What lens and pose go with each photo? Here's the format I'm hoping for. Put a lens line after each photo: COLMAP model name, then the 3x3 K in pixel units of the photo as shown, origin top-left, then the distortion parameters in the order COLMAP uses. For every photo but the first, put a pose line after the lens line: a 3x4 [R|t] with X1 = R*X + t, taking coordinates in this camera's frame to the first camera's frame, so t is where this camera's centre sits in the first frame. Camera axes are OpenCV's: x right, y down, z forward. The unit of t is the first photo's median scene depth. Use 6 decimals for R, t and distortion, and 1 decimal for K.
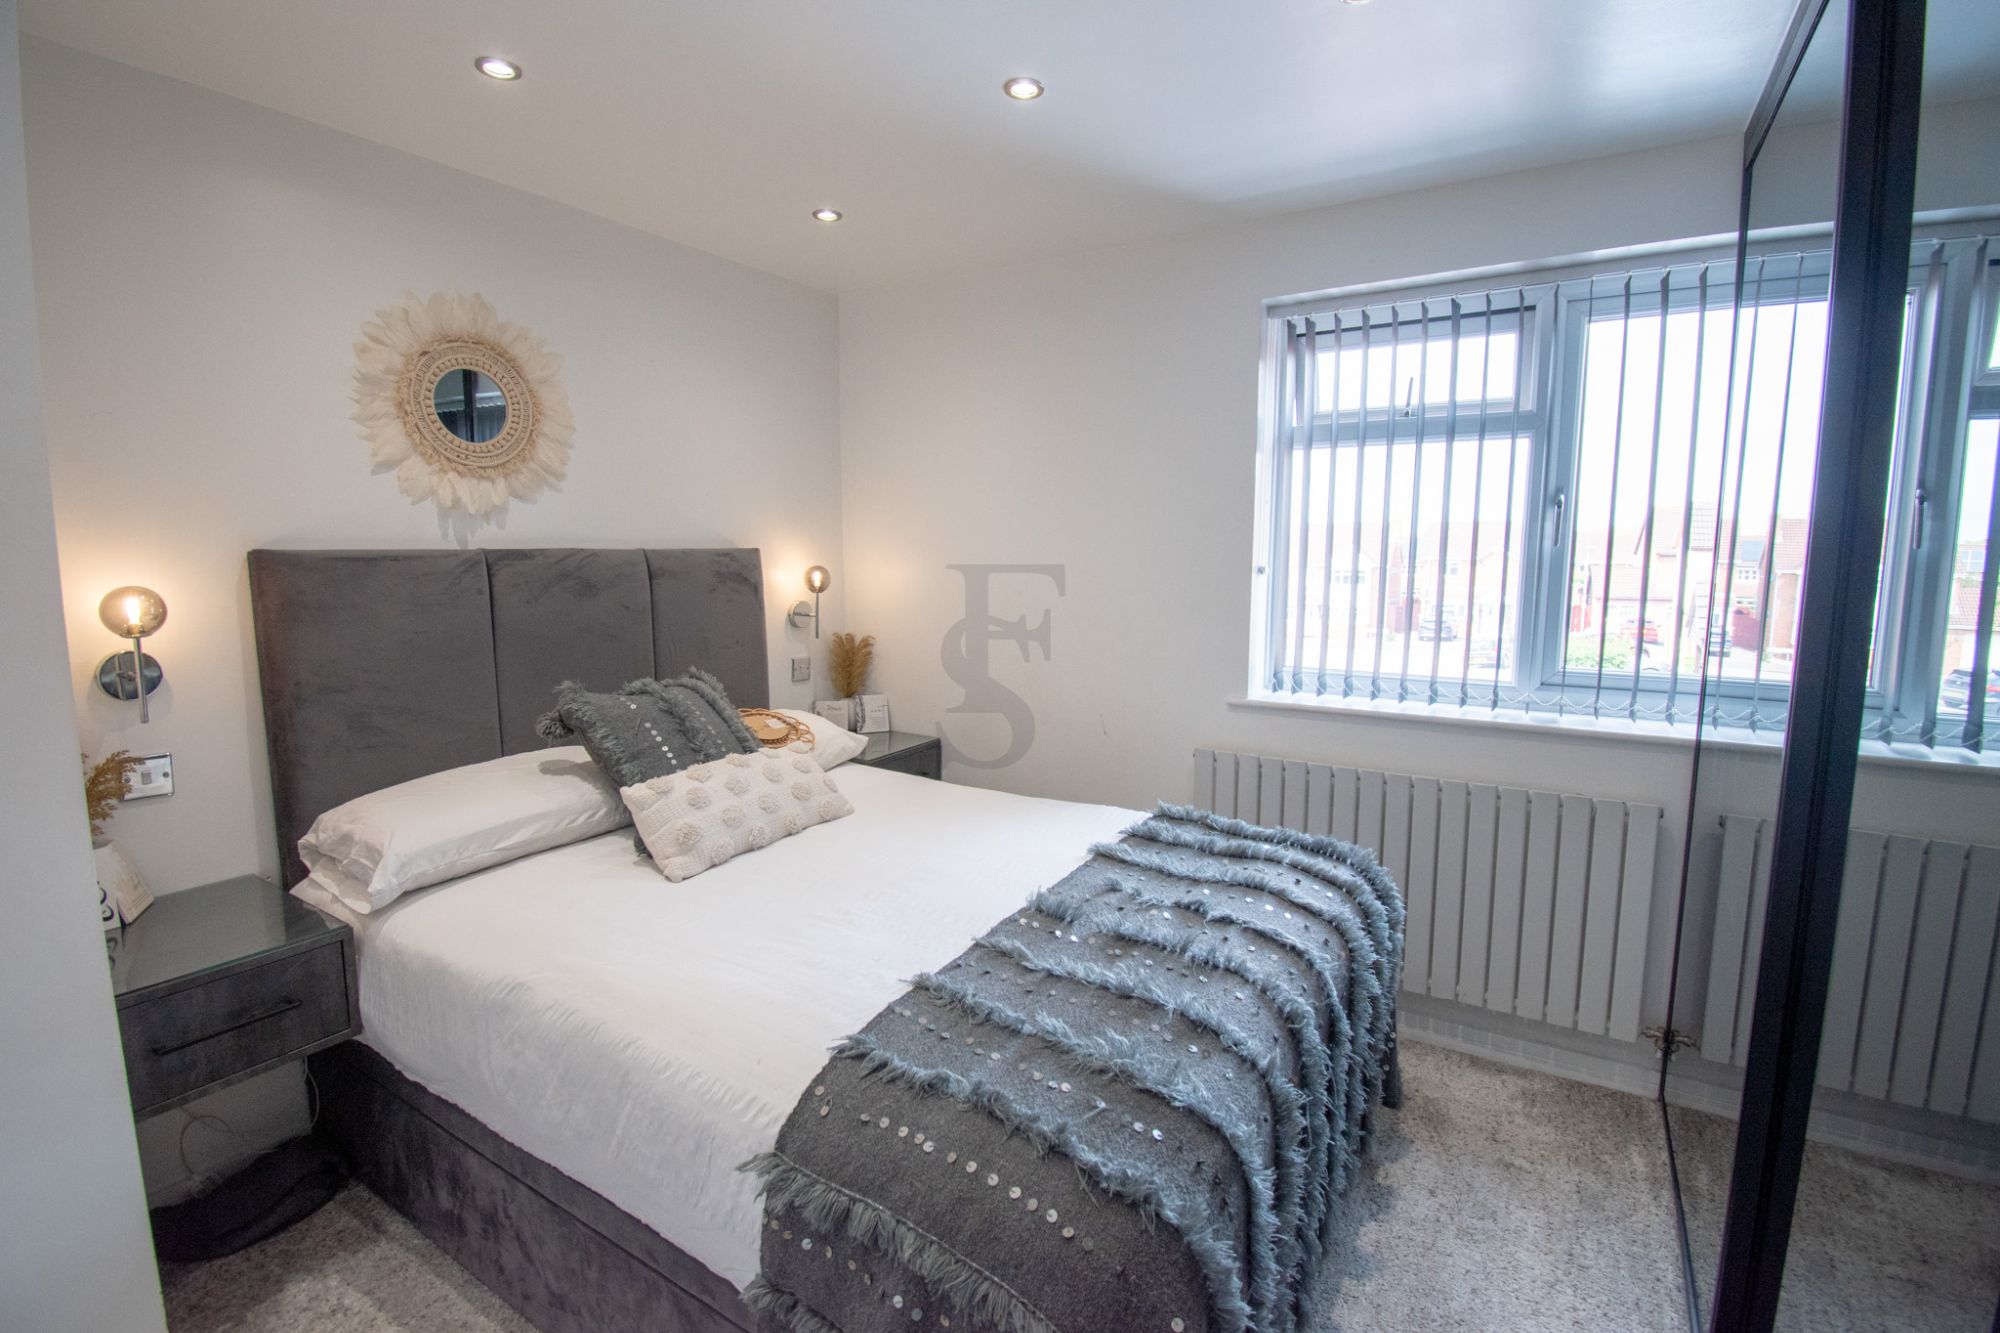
lens RADIAL K [[900.1, 0, 1003.6], [0, 900.1, 660.2], [0, 0, 1]] dist [0.000560, -0.018814]
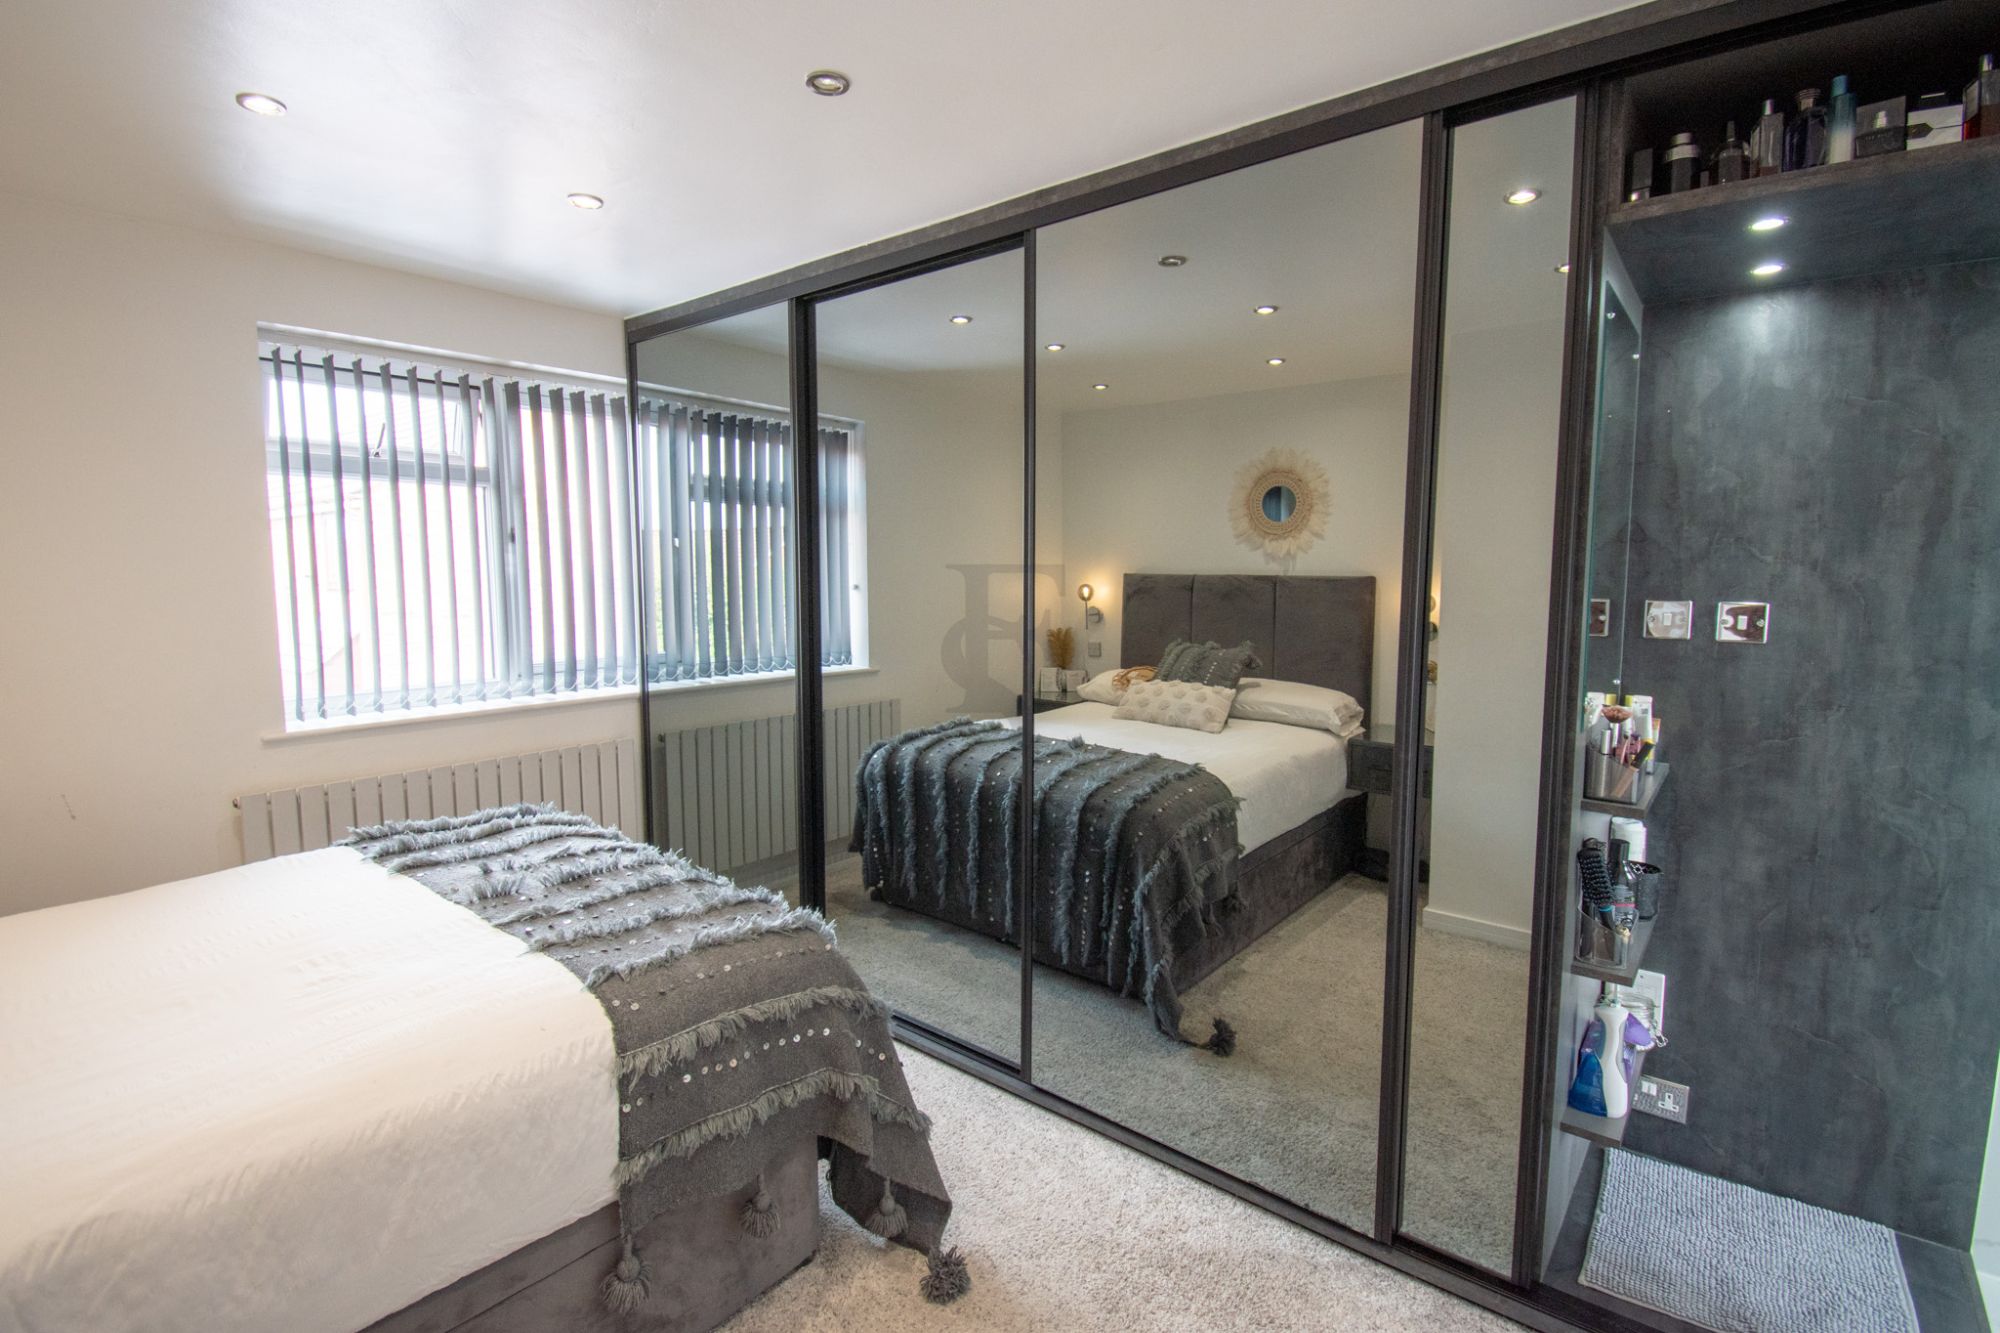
lens RADIAL K [[900.1, 0, 1003.6], [0, 900.1, 660.2], [0, 0, 1]] dist [0.000560, -0.018814]
pose [[0.138437, -0.096098, 0.985698, -0.638445], [0.131357, 0.988270, 0.077900, -0.008005], [-0.981621, 0.118694, 0.149436, 0.116373]]
